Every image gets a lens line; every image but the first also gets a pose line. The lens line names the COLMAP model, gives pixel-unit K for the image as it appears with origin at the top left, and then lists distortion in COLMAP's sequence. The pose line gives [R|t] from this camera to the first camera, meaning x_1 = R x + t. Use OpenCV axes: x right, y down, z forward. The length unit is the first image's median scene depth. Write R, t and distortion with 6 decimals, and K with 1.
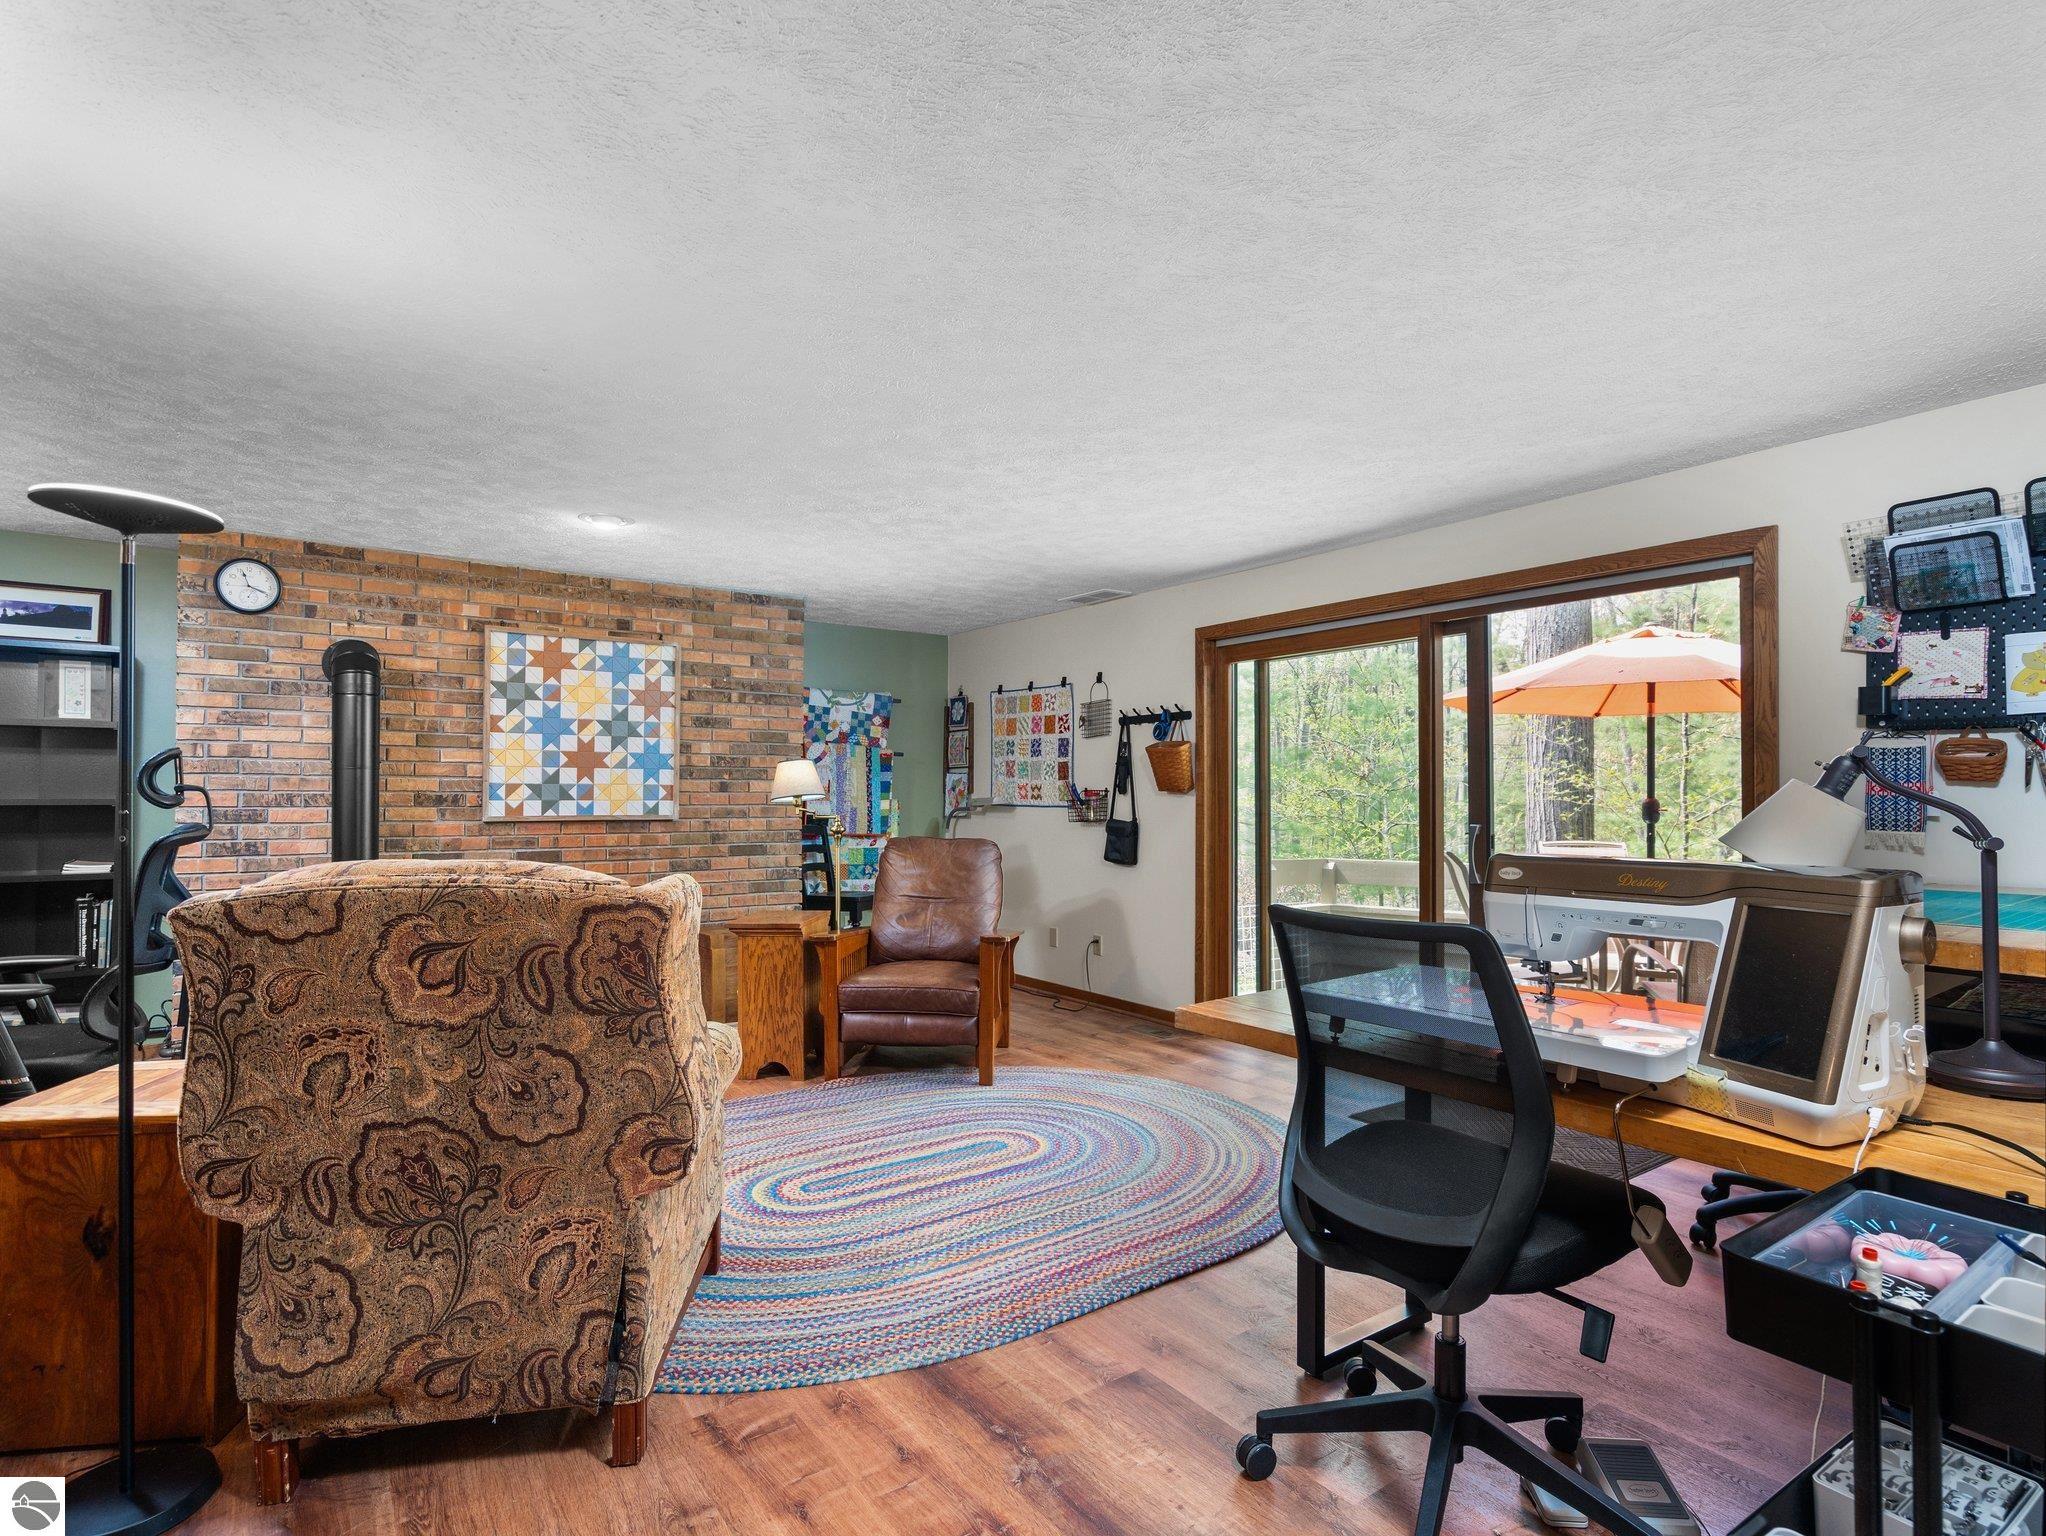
lens RADIAL K [[1057.7, 0, 1021.7], [0, 1057.7, 779.3], [0, 0, 1]] dist [-0.010456, 0.002878]
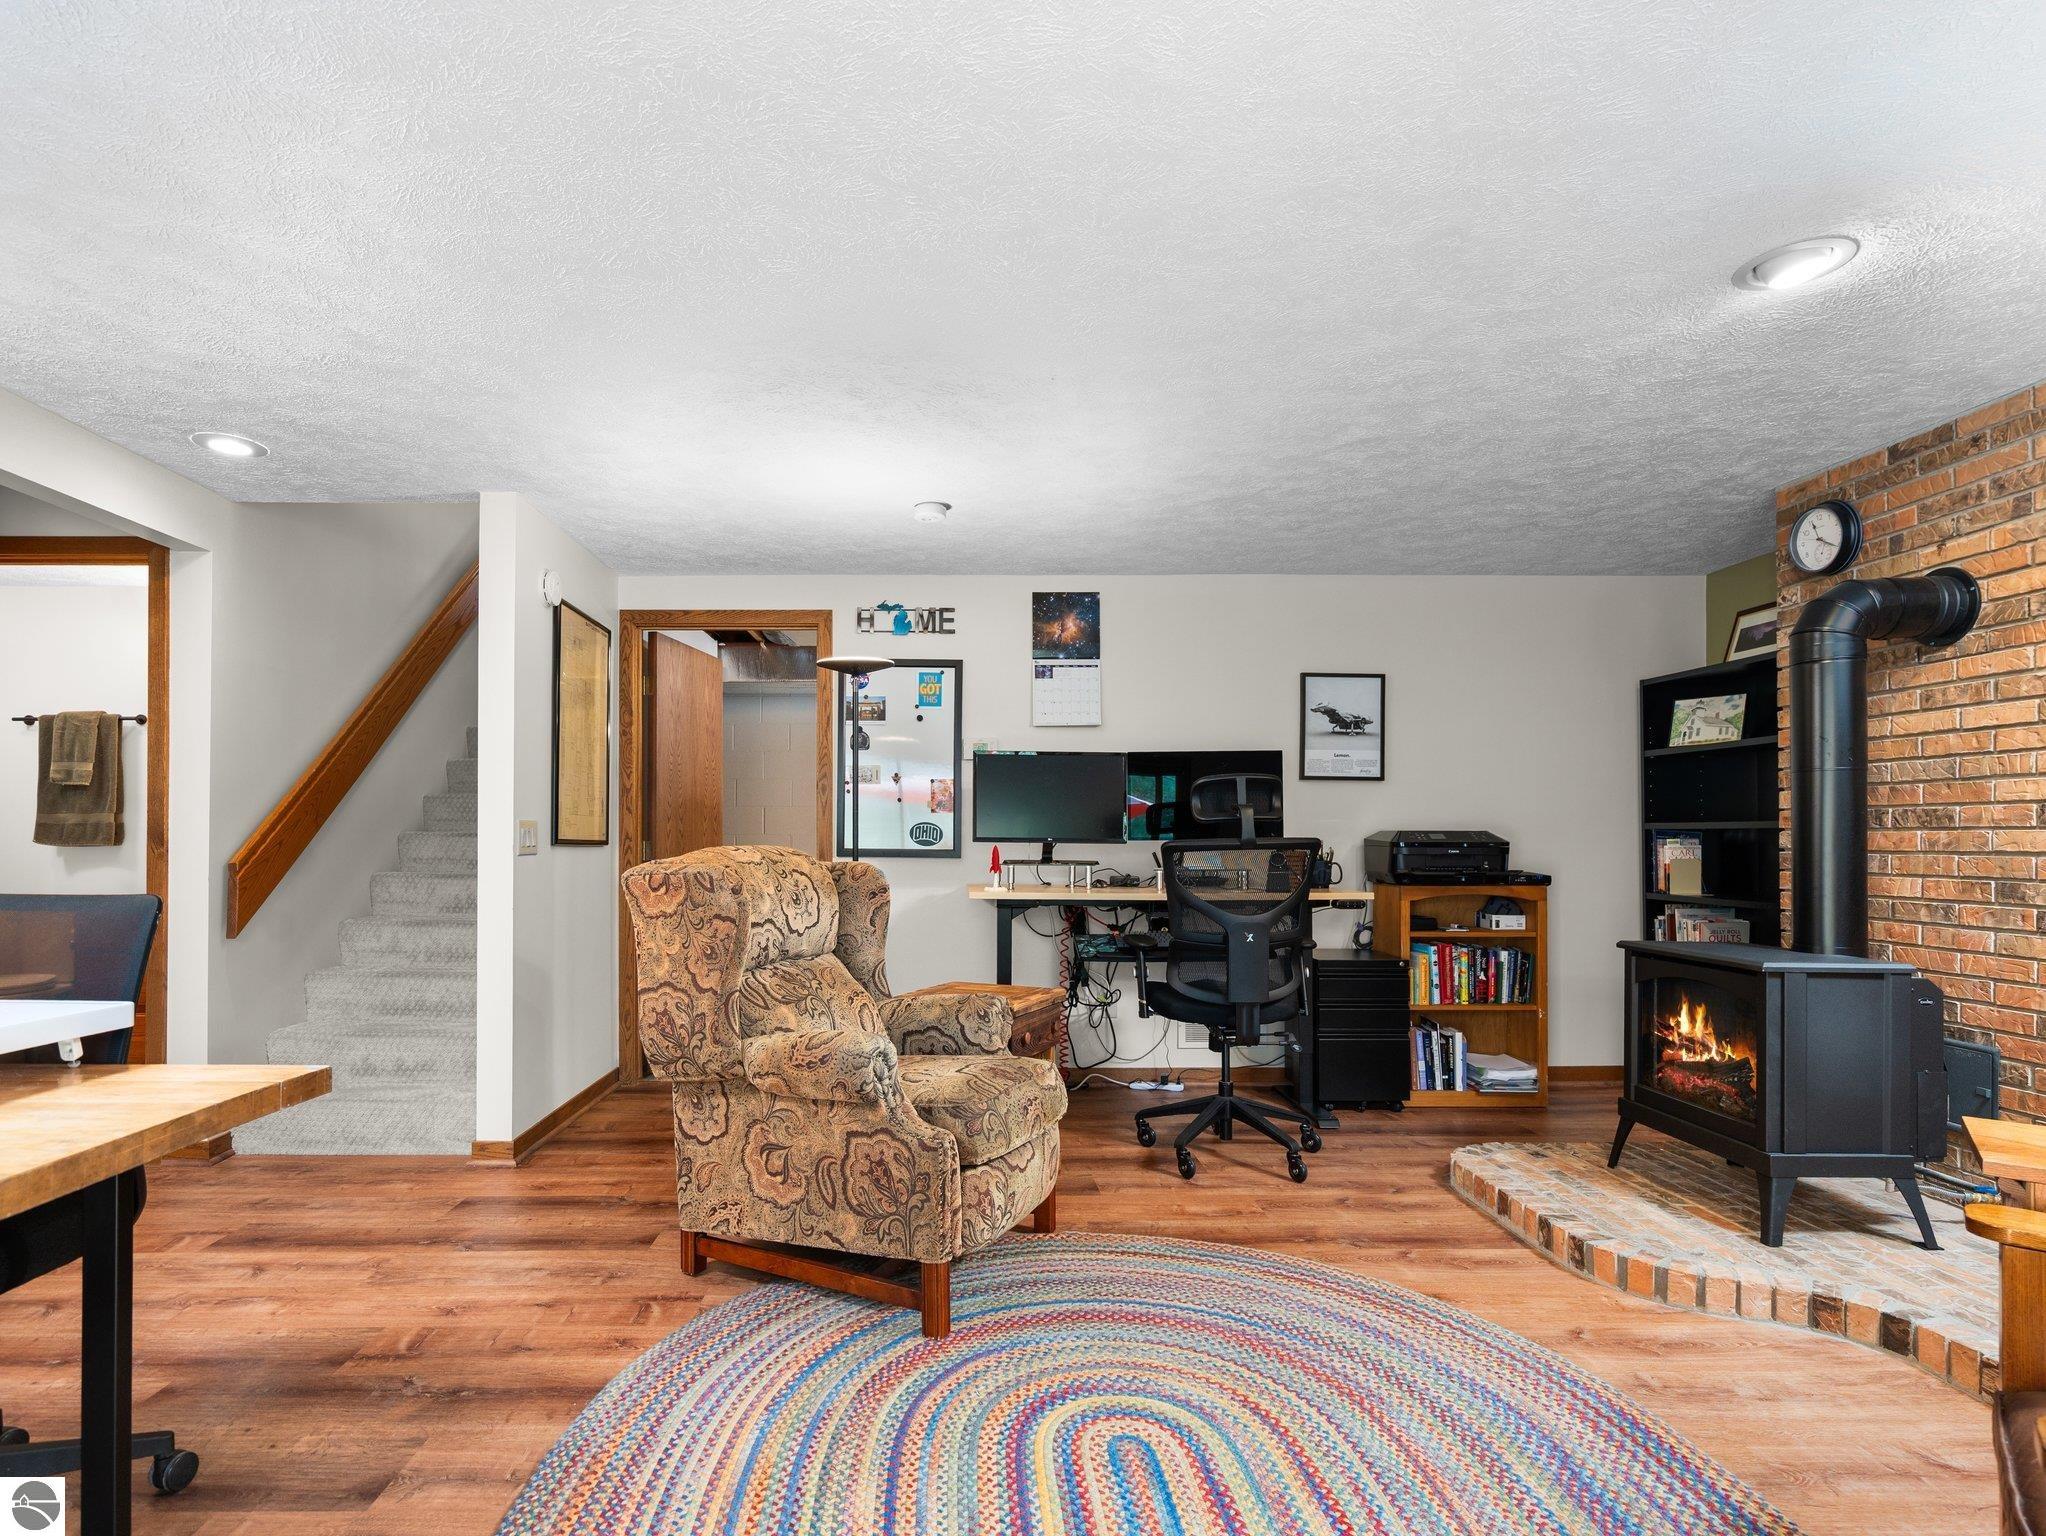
lens RADIAL K [[1057.7, 0, 934.4], [0, 1057.7, 824.3], [0, 0, 1]] dist [-0.010456, 0.002878]
pose [[-0.590154, -0.012391, -0.807195, 0.214228], [0.009514, 0.999706, -0.022302, 0.027869], [0.807234, -0.020841, -0.589863, 0.767934]]
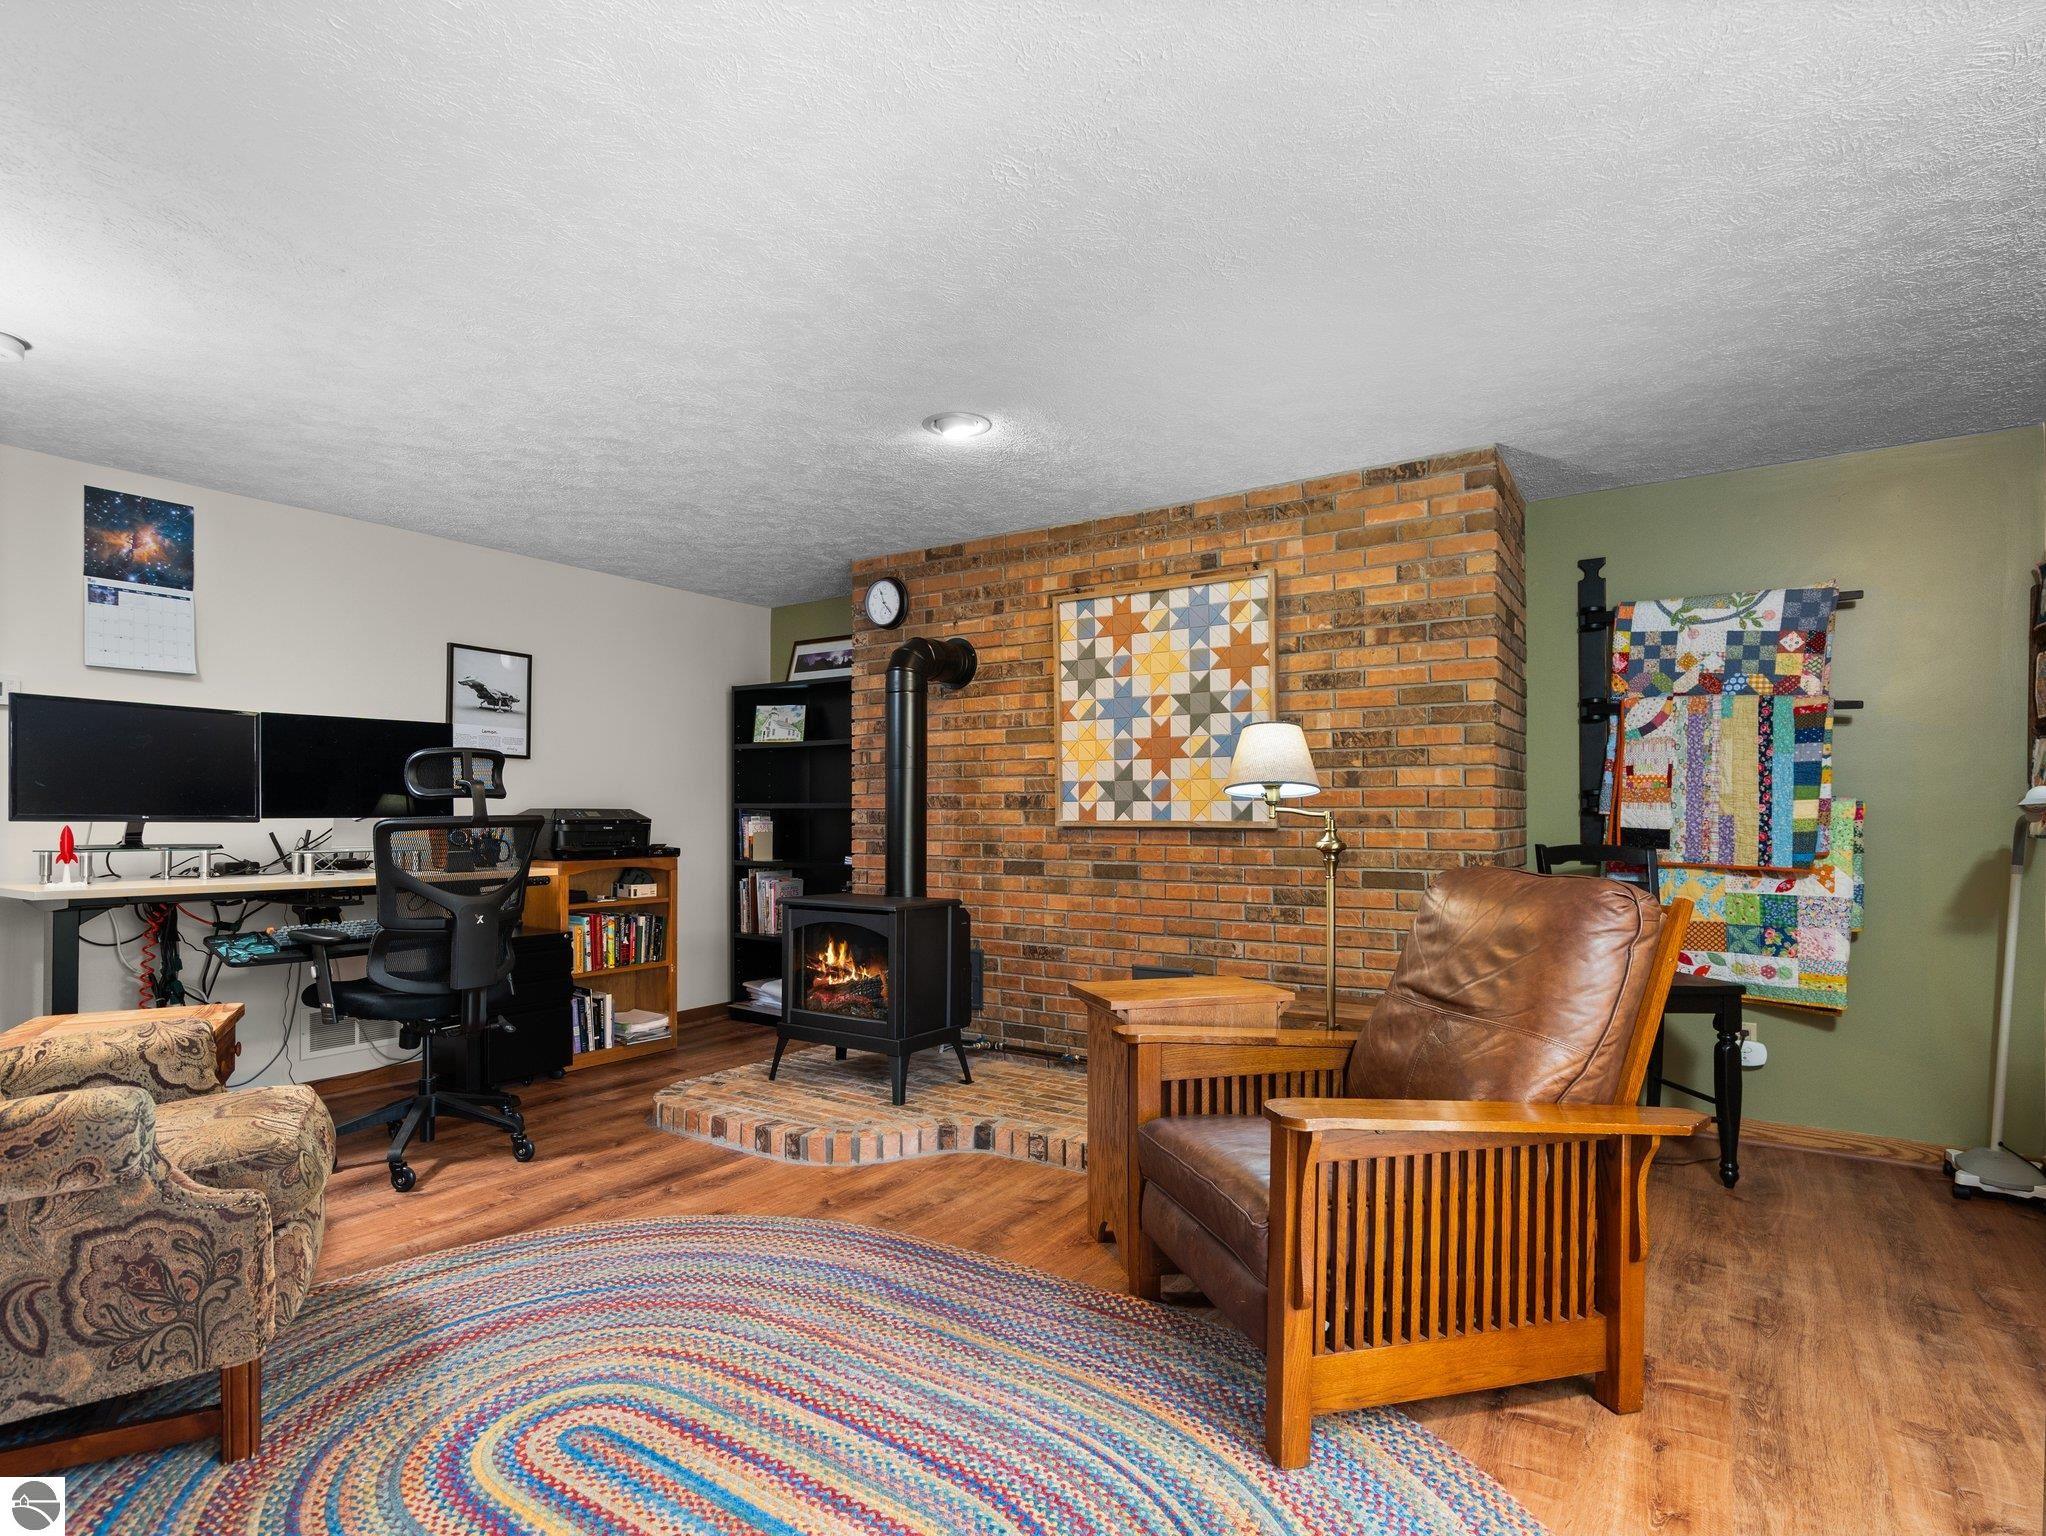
lens RADIAL K [[1057.7, 0, 1002.6], [0, 1057.7, 805.2], [0, 0, 1]] dist [-0.010456, 0.002878]
pose [[0.341262, -0.011164, -0.939902, 0.263353], [0.013809, 0.999881, -0.006863, 0.026103], [0.939867, -0.010637, 0.341375, 0.618835]]
